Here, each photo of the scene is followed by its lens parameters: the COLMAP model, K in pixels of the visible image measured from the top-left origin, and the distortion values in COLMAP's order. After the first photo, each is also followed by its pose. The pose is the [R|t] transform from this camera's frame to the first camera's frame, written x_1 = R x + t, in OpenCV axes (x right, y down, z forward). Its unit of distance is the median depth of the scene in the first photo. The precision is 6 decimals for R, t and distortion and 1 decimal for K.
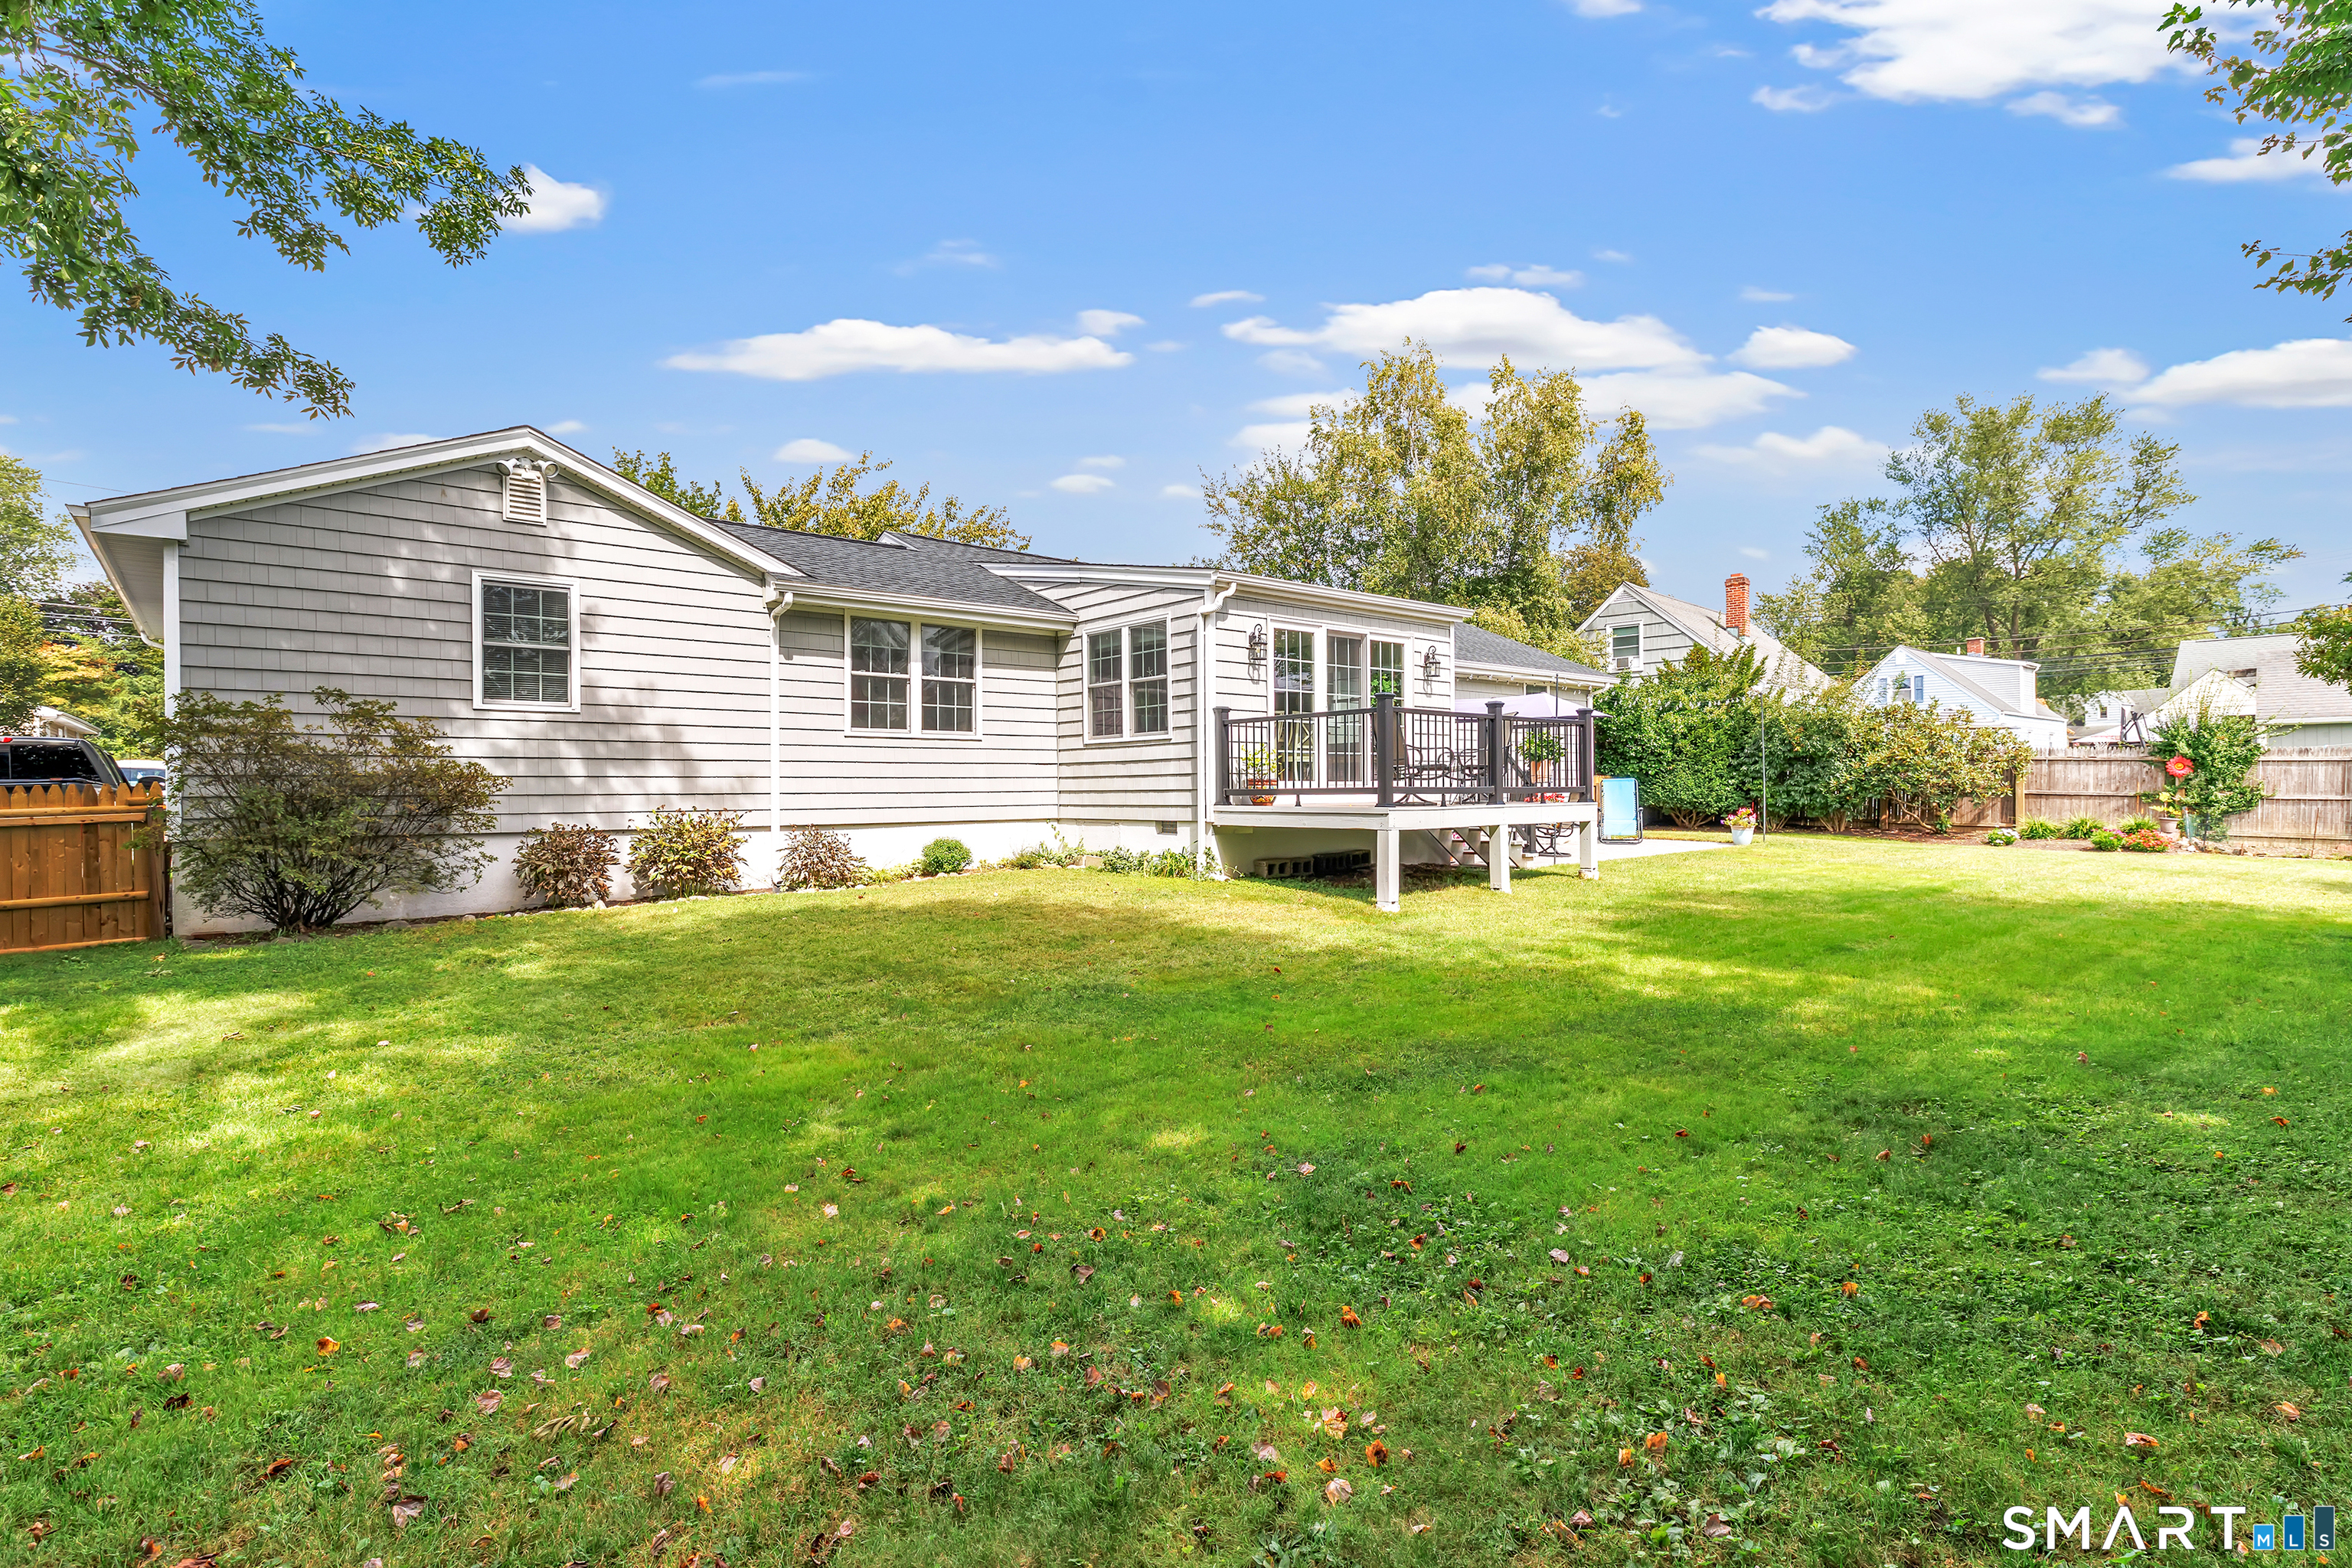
lens RADIAL K [[1044.0, 0, 1187.2], [0, 1044.0, 787.7], [0, 0, 1]] dist [0.002574, 0.000631]
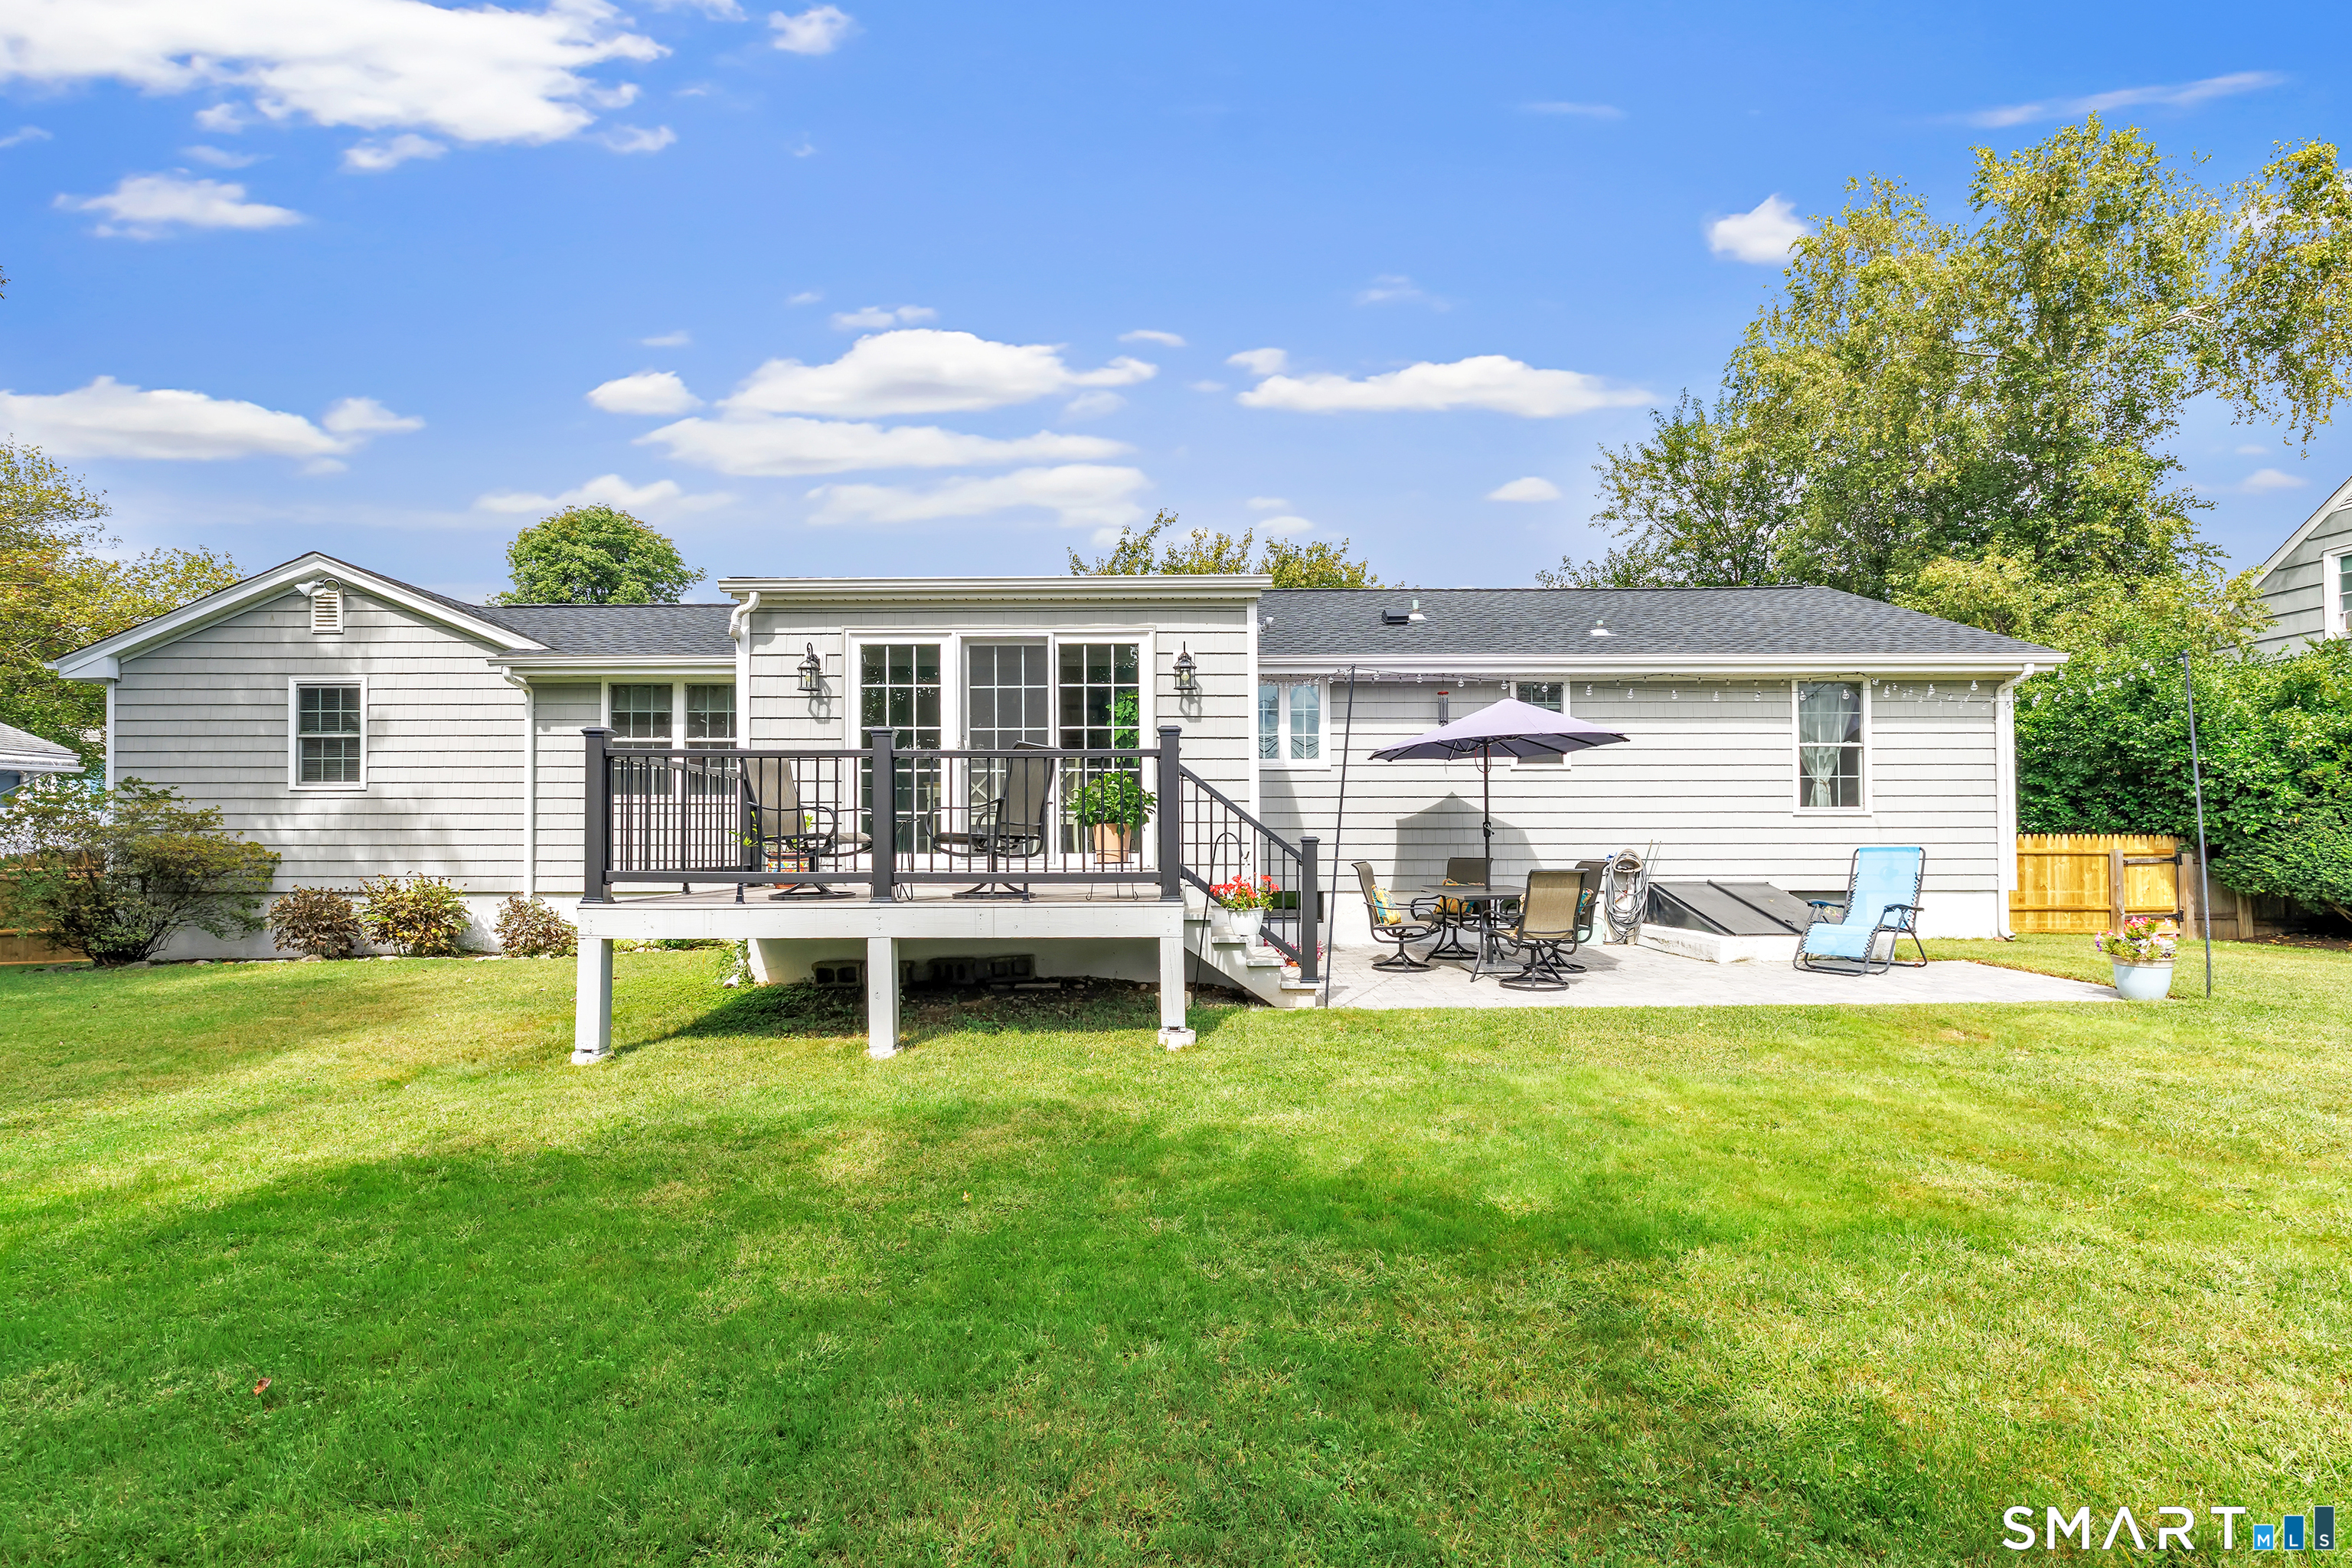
lens RADIAL K [[1044.0, 0, 1187.2], [0, 1044.0, 787.7], [0, 0, 1]] dist [0.002574, 0.000631]
pose [[0.772111, -0.028359, -0.634855, 0.751354], [-0.004173, 0.998756, -0.049690, -0.018883], [0.635474, 0.041016, 0.771032, 0.610675]]
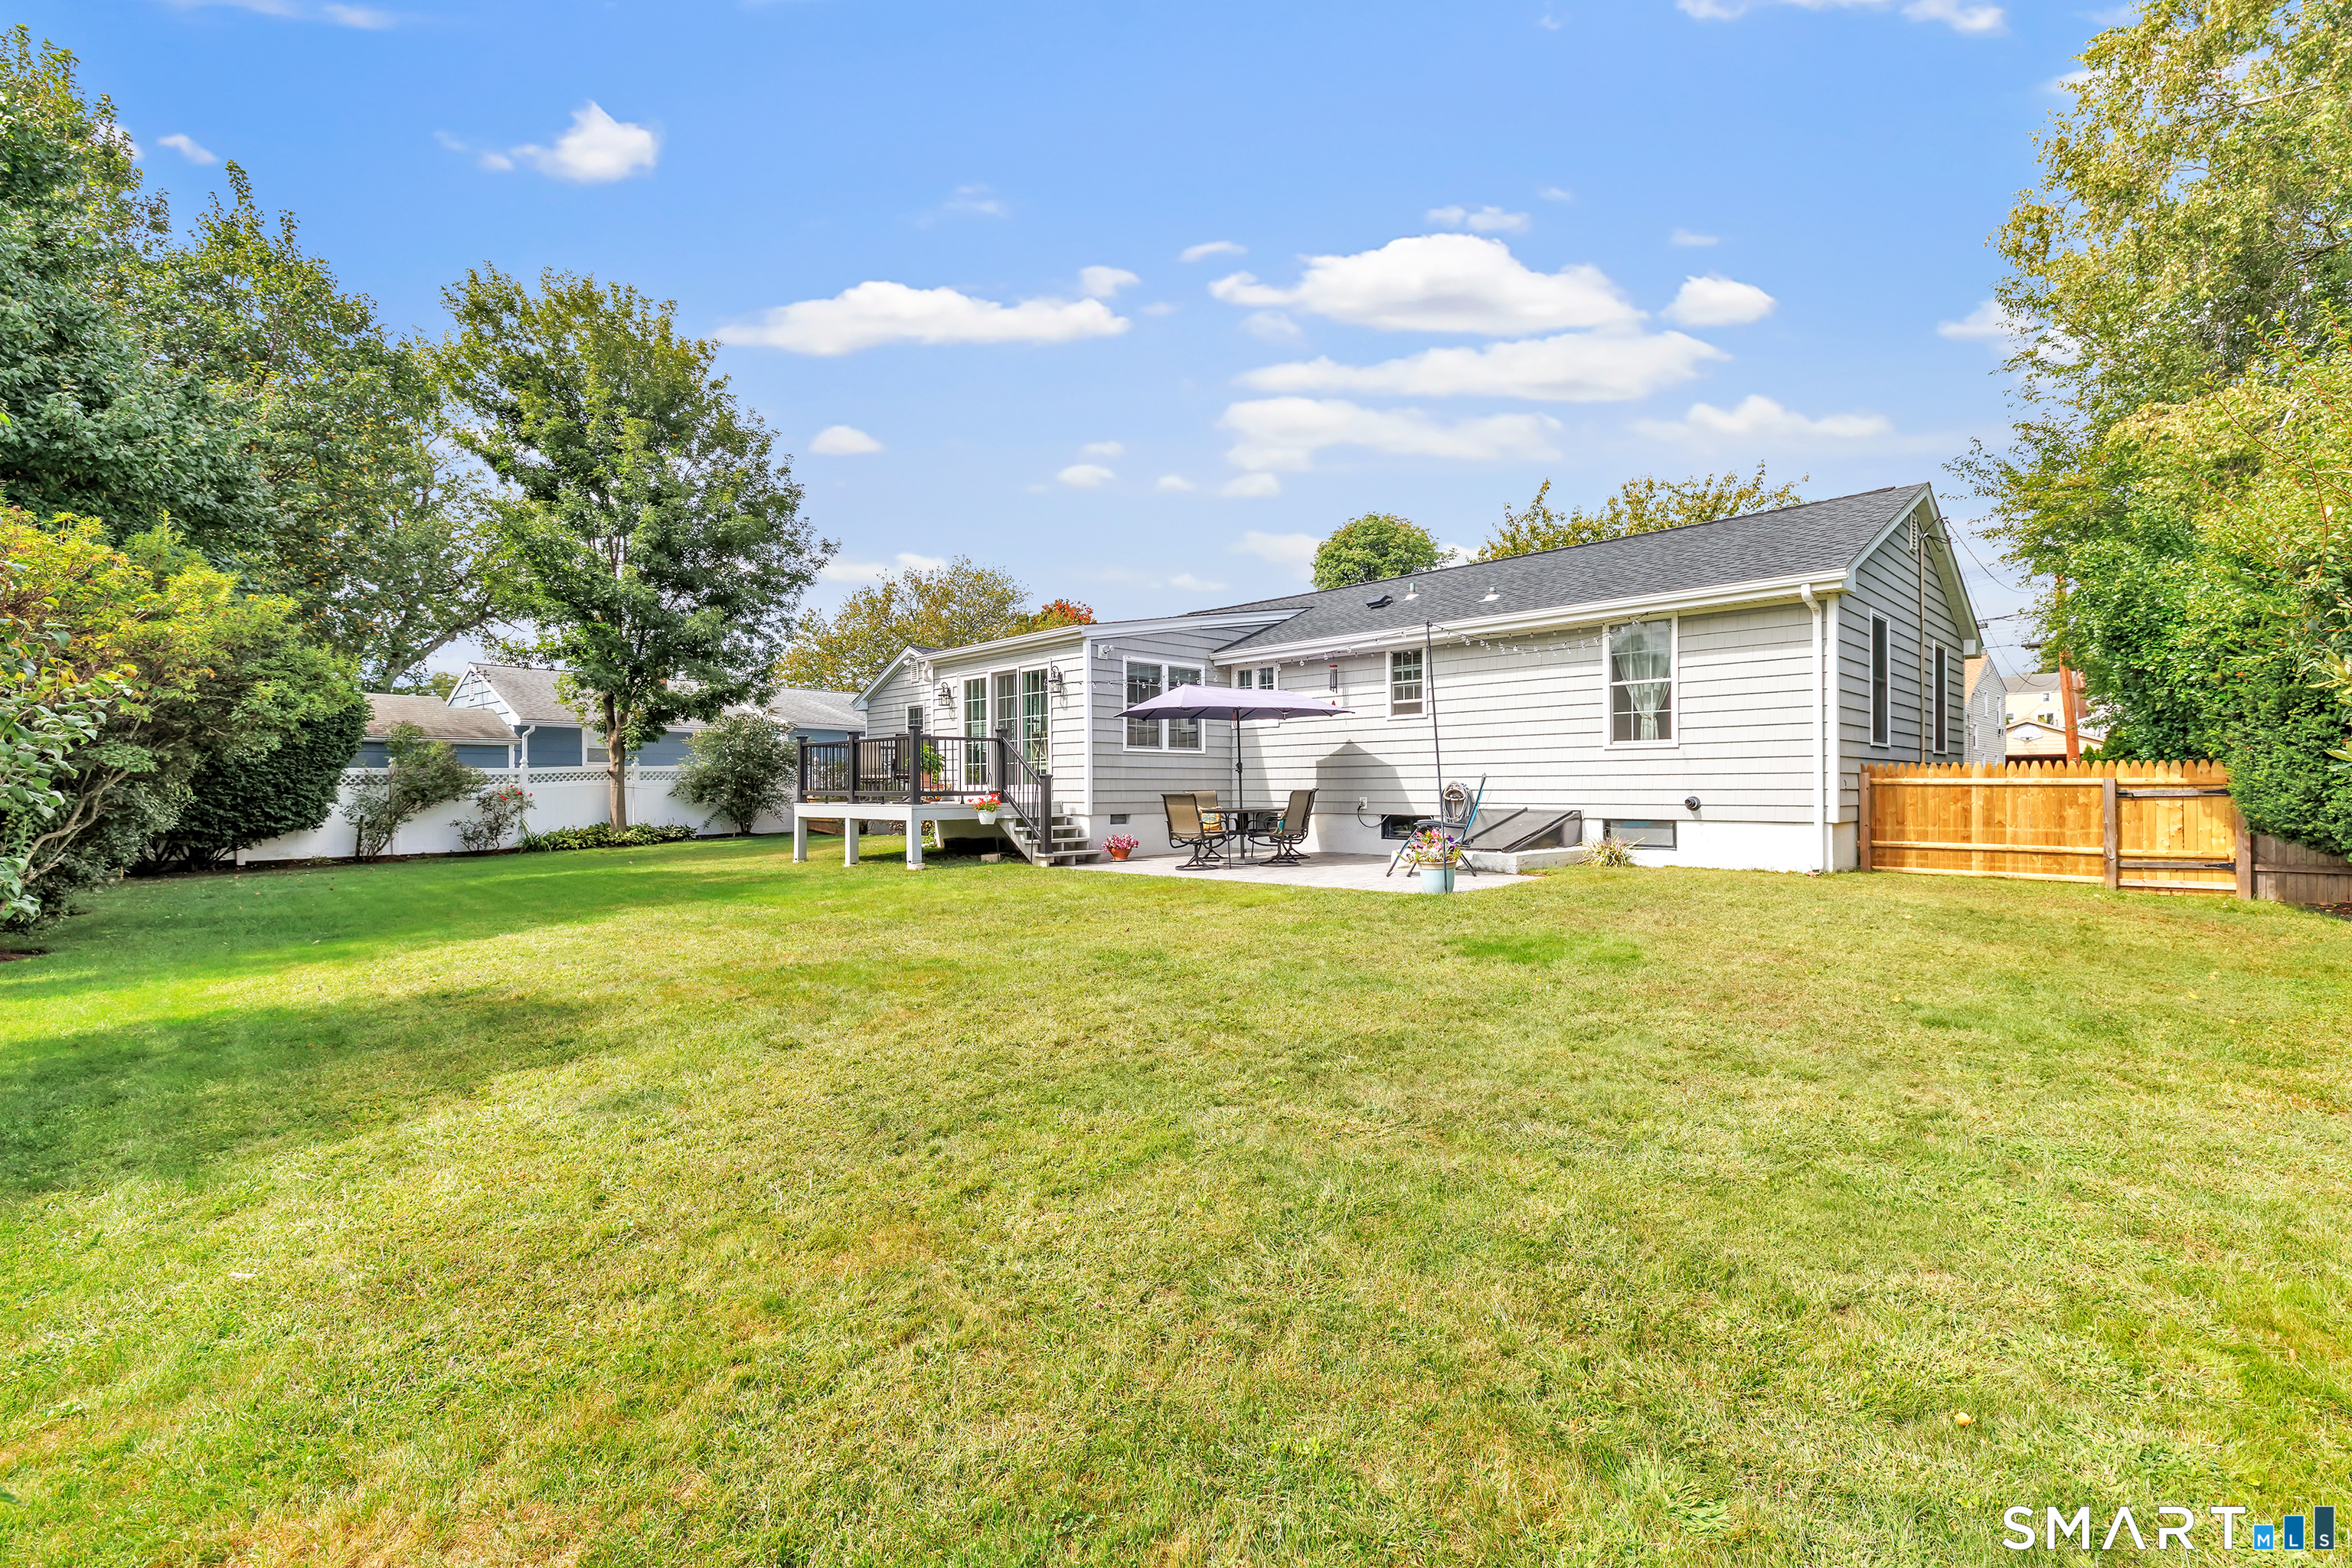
lens RADIAL K [[1044.0, 0, 1187.2], [0, 1044.0, 787.7], [0, 0, 1]] dist [0.002574, 0.000631]
pose [[0.078145, 0.001506, -0.996941, 1.647724], [-0.002003, 0.999997, 0.001354, -0.004506], [0.996940, 0.001891, 0.078148, 1.250963]]
